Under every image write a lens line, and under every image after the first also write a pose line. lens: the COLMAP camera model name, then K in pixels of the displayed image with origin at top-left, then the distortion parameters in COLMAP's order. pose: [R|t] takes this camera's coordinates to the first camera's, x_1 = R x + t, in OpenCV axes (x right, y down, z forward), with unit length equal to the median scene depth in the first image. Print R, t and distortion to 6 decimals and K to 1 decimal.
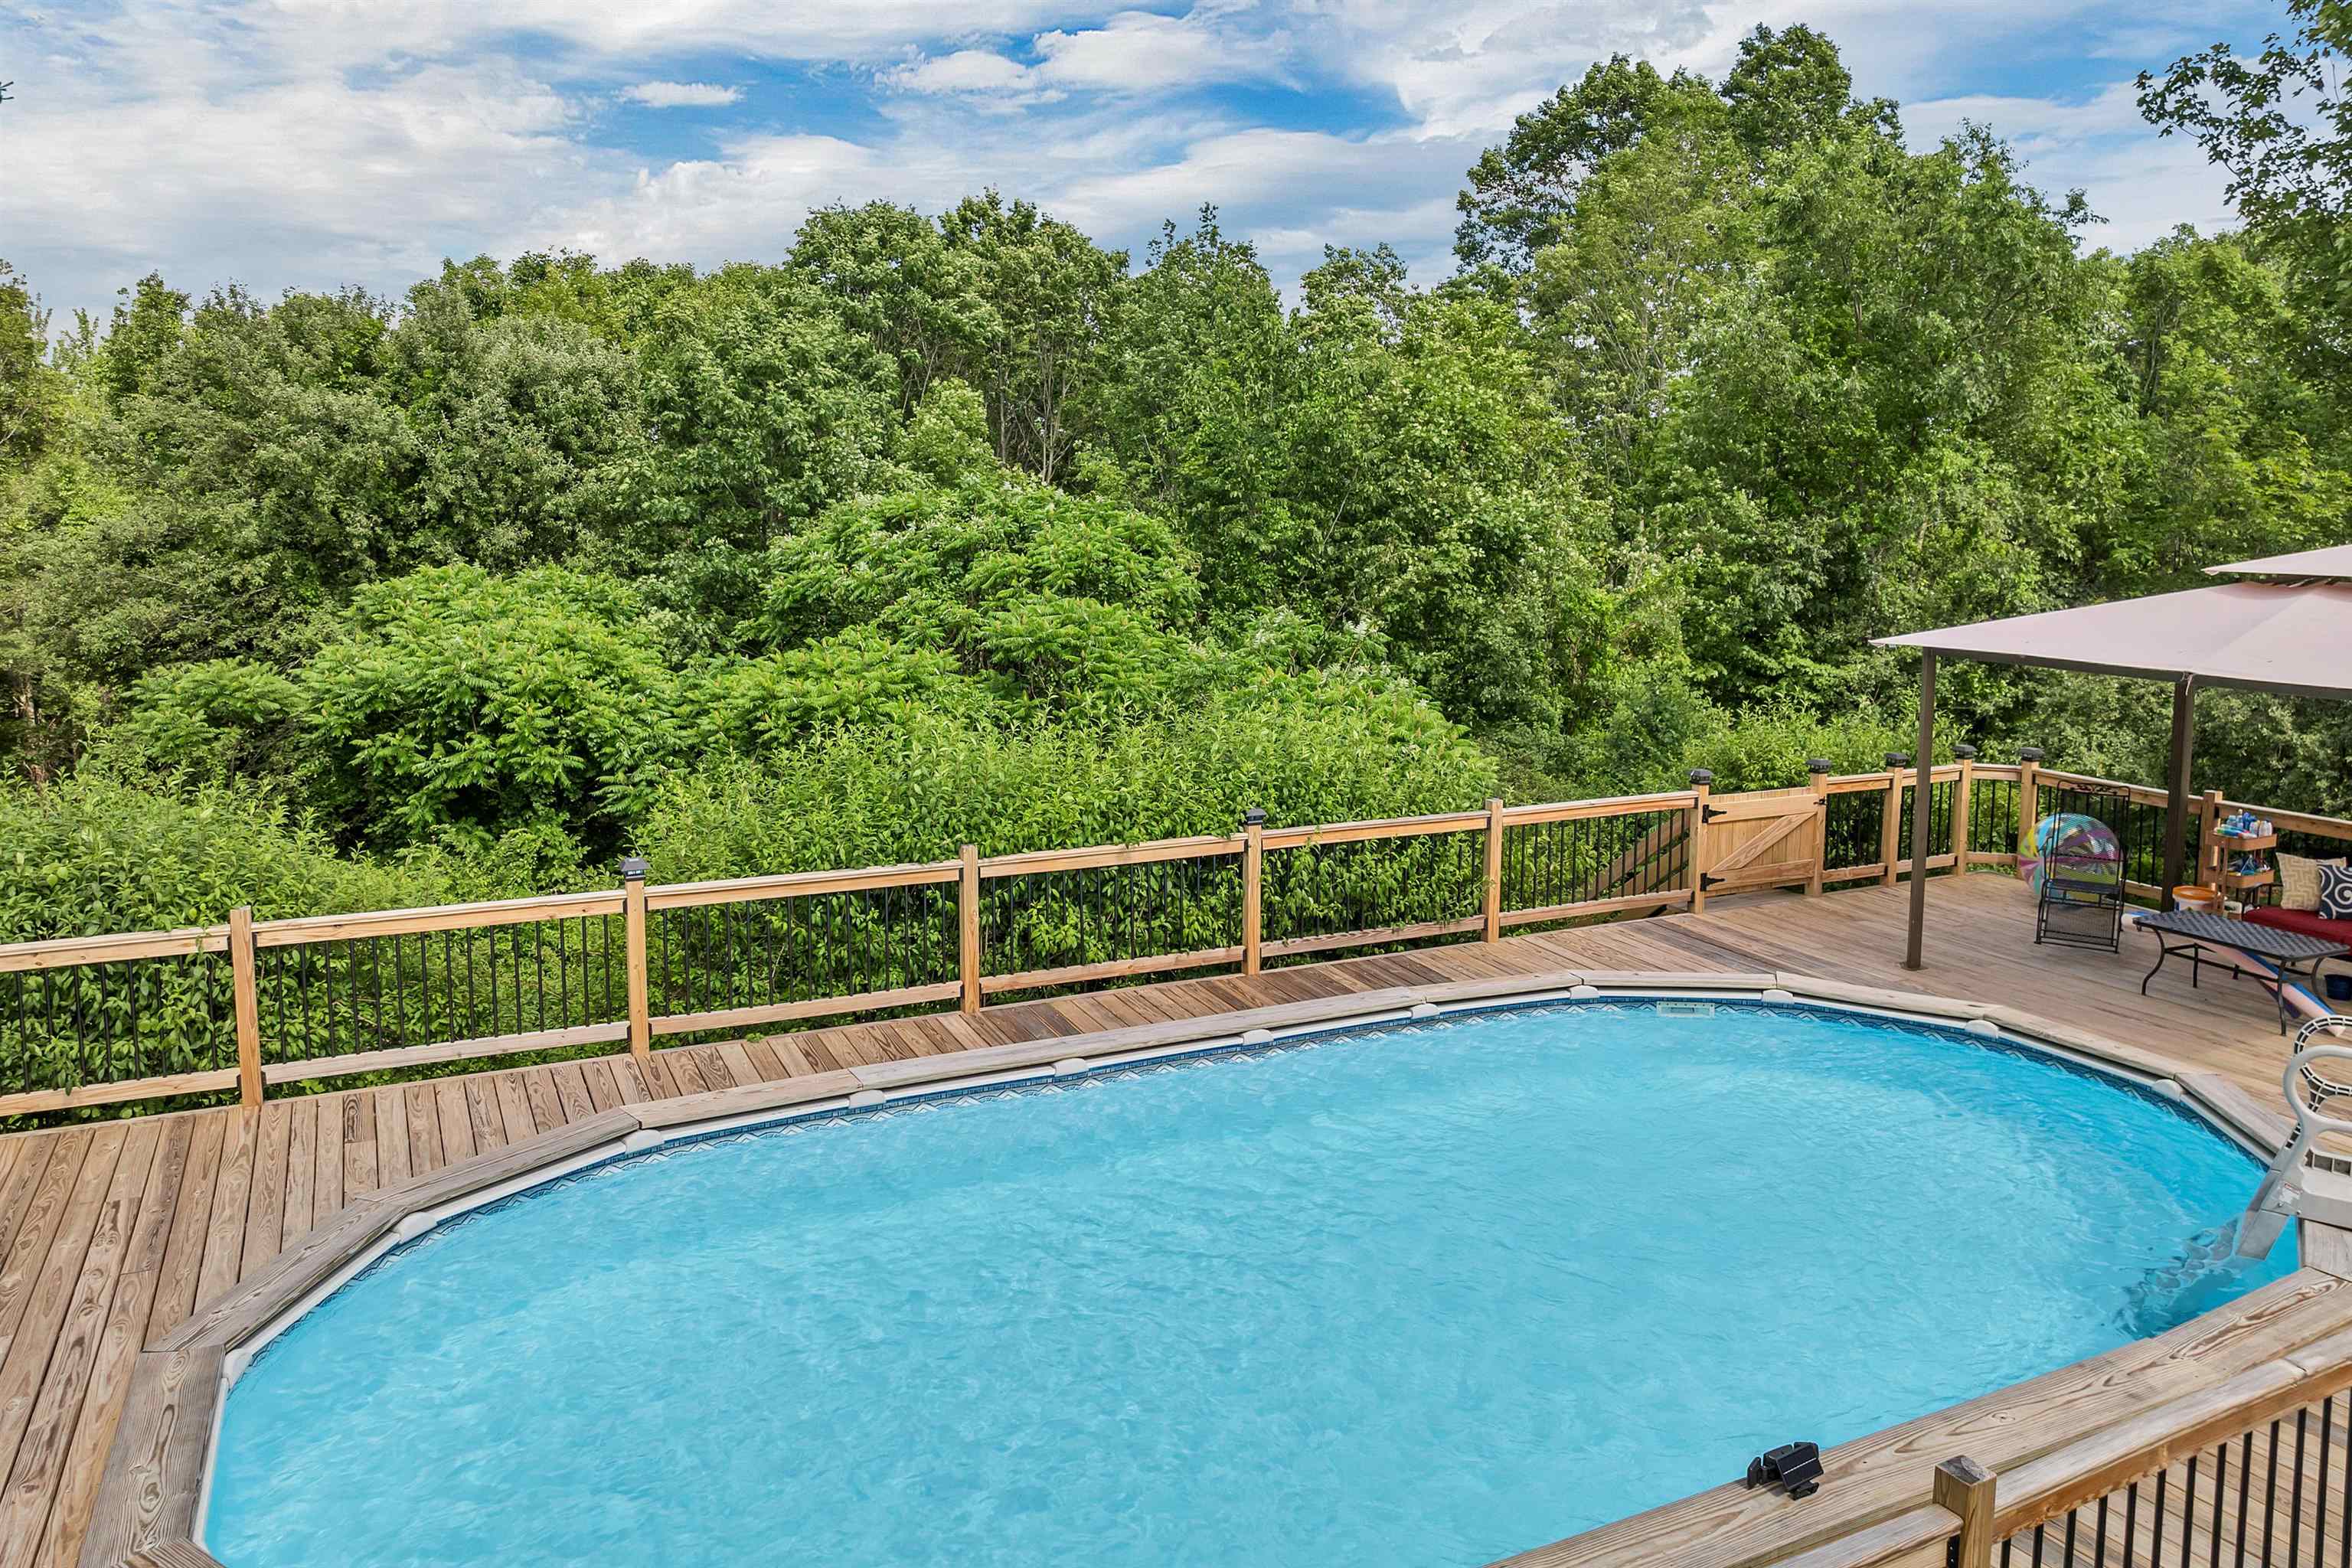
lens RADIAL K [[1681.1, 0, 1186.8], [0, 1681.1, 794.8], [0, 0, 1]] dist [0.000274, -0.084019]
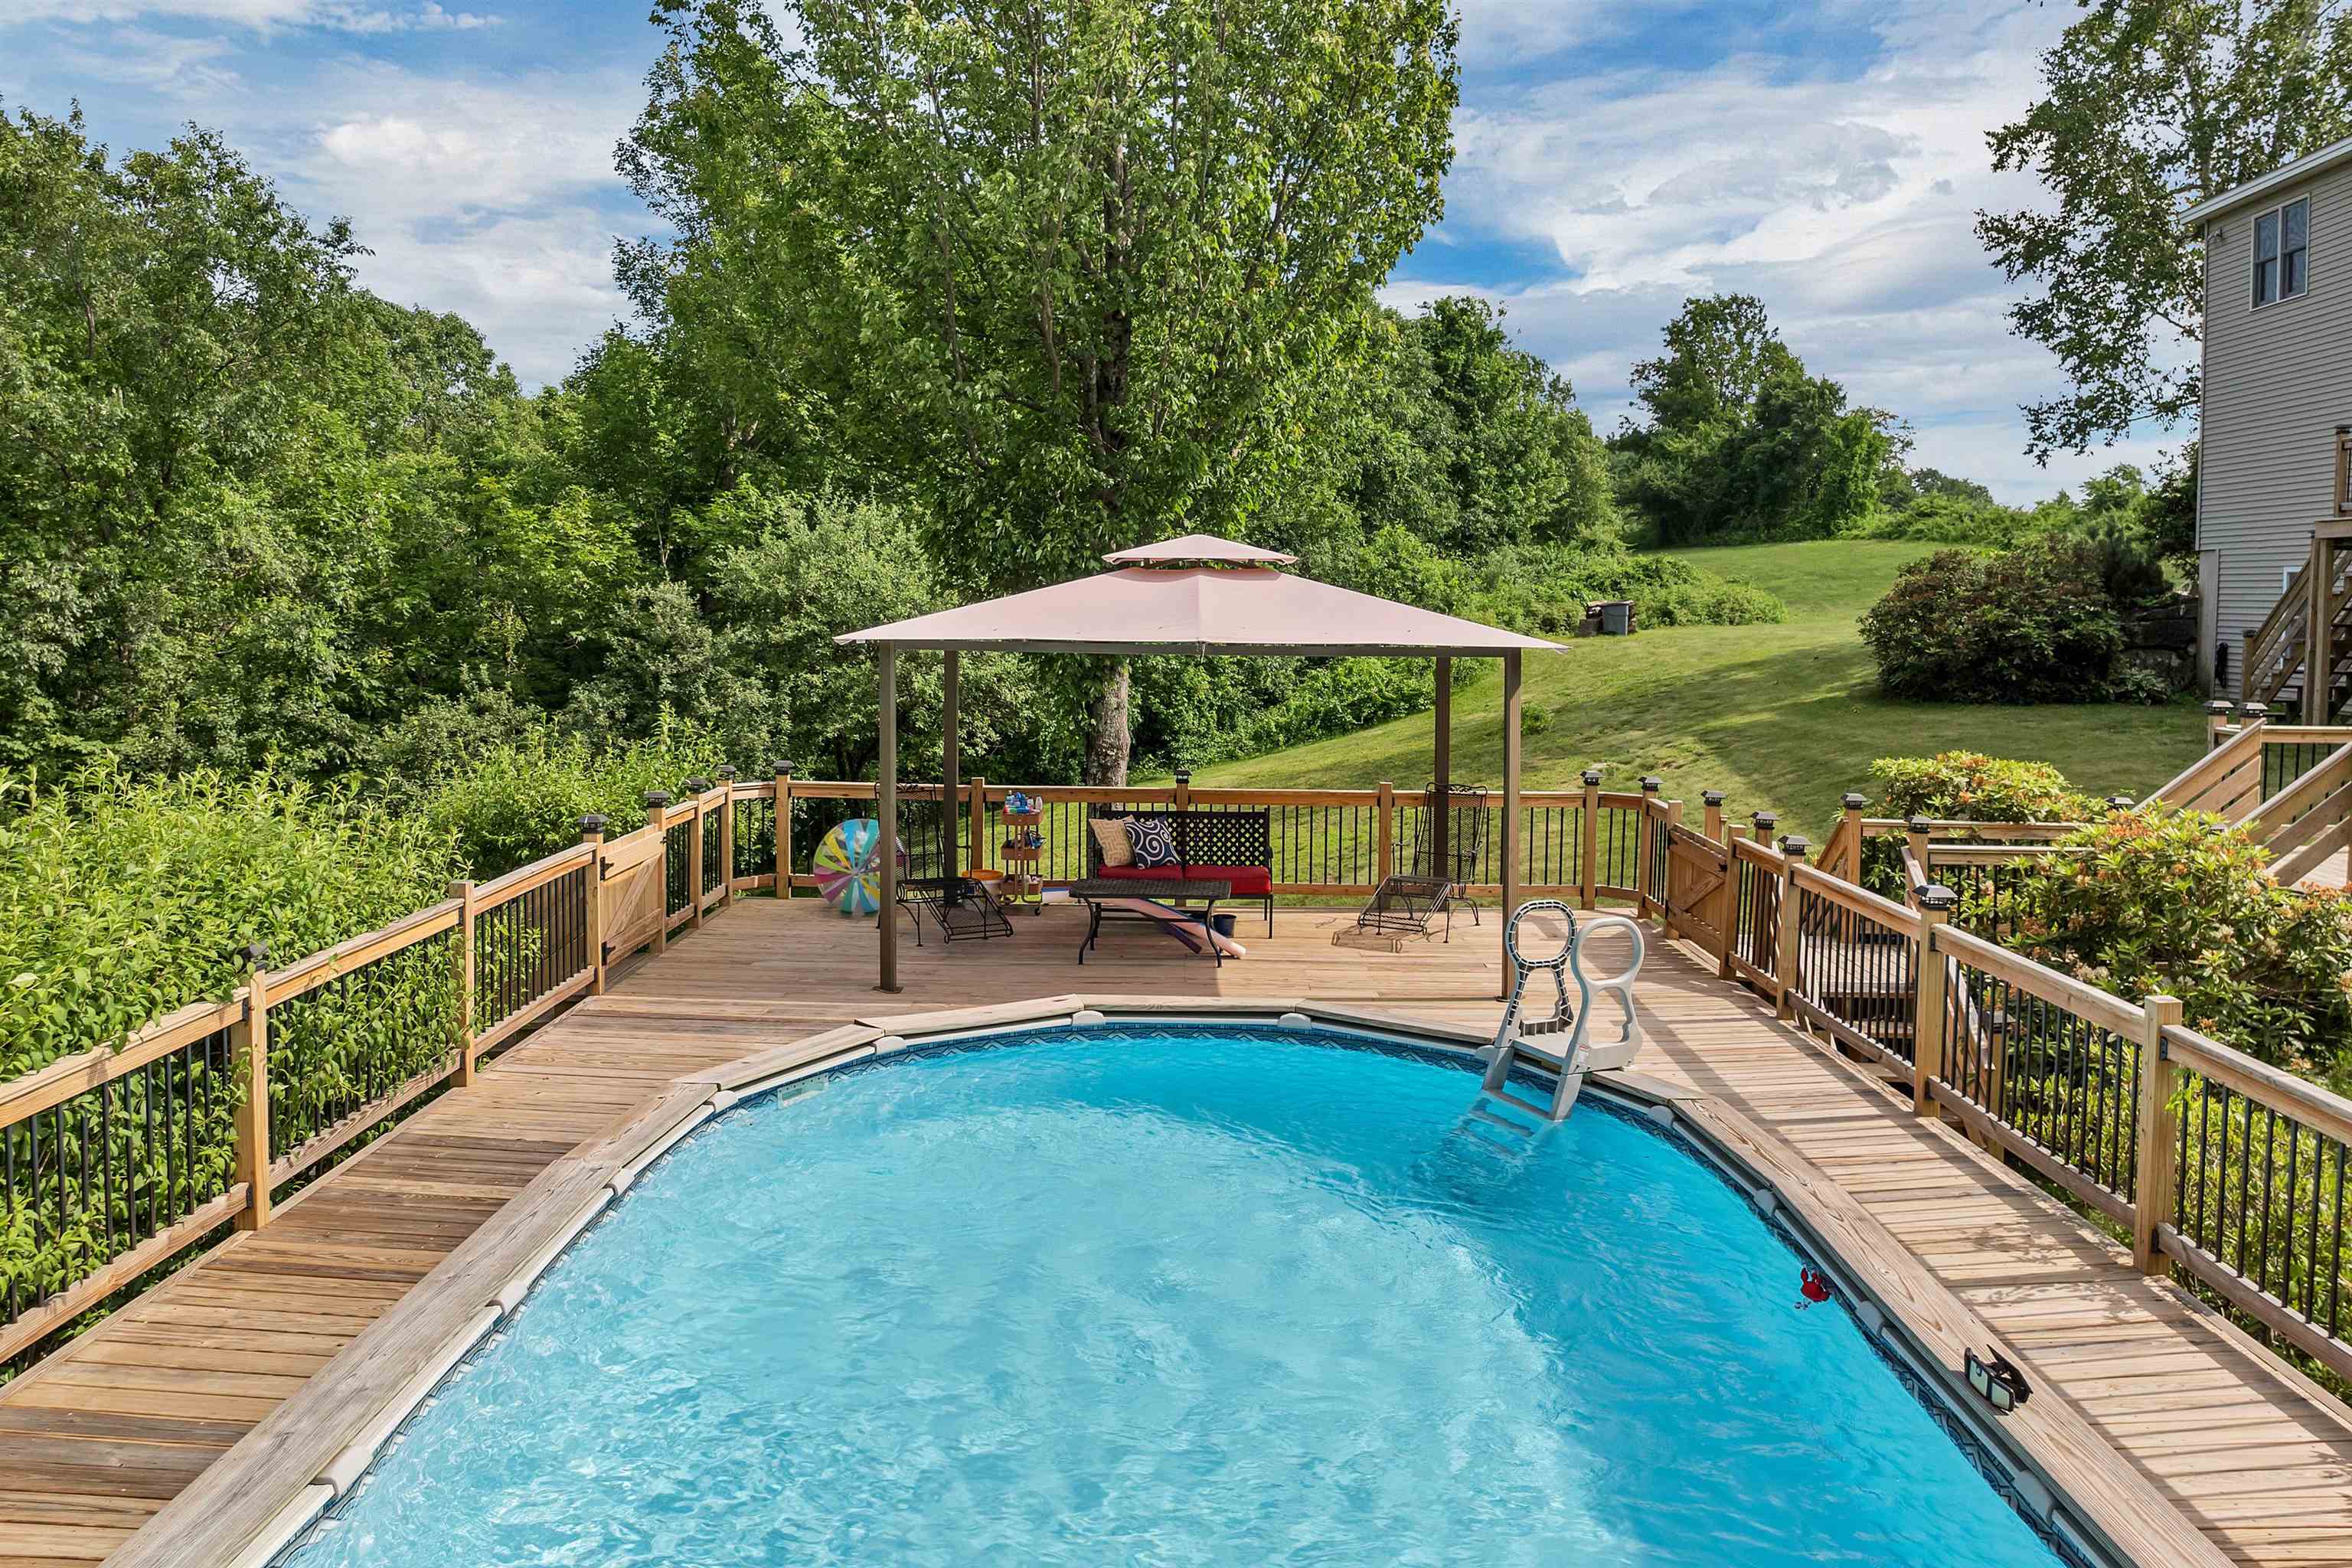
lens RADIAL K [[1681.1, 0, 1186.8], [0, 1681.1, 794.8], [0, 0, 1]] dist [0.000274, -0.084019]
pose [[0.449151, -0.102943, 0.887505, -0.260814], [0.143890, 0.988708, 0.041862, -0.016257], [-0.881793, 0.108901, 0.458892, 0.358253]]
